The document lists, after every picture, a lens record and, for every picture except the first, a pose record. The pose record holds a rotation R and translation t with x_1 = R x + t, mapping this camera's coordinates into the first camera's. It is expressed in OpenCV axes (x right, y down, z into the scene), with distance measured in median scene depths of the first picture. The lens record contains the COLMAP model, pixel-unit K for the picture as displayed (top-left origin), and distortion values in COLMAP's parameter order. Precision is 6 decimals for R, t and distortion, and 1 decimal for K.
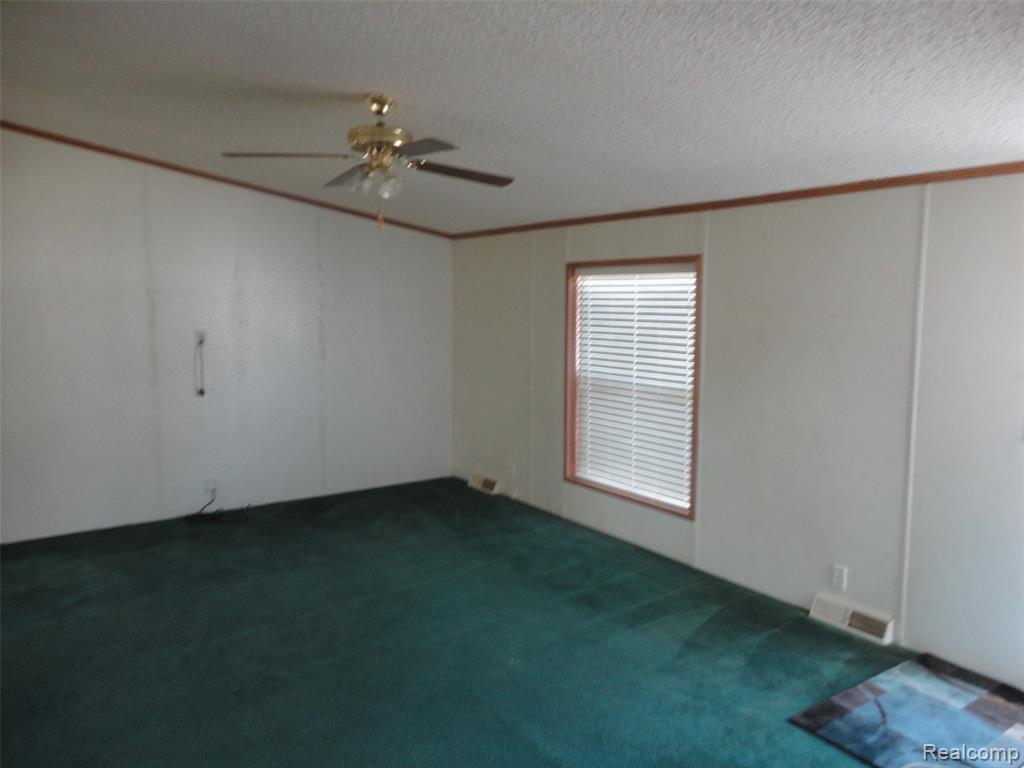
lens RADIAL K [[747.3, 0, 512.0], [0, 747.3, 384.0], [0, 0, 1]] dist [-0.007683, 0.003070]
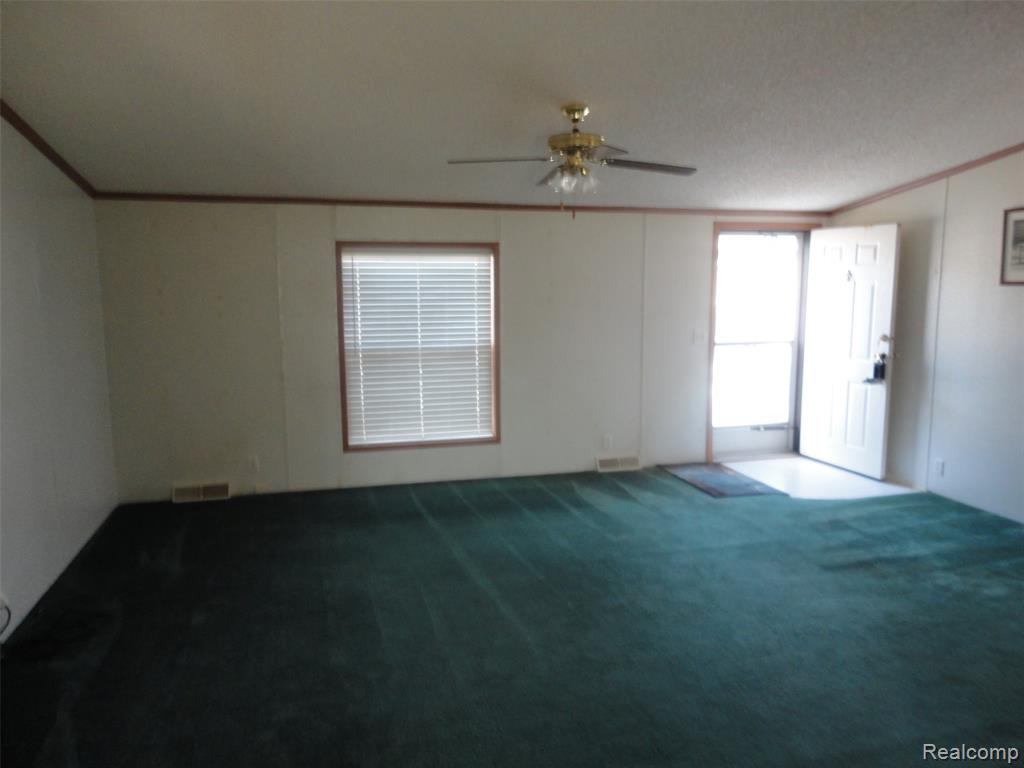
lens RADIAL K [[747.3, 0, 512.0], [0, 747.3, 384.0], [0, 0, 1]] dist [-0.007683, 0.003070]
pose [[0.338460, -0.138233, 0.930772, -0.894511], [0.102762, 0.988665, 0.109463, -0.059792], [-0.935353, 0.058600, 0.348829, 0.462854]]
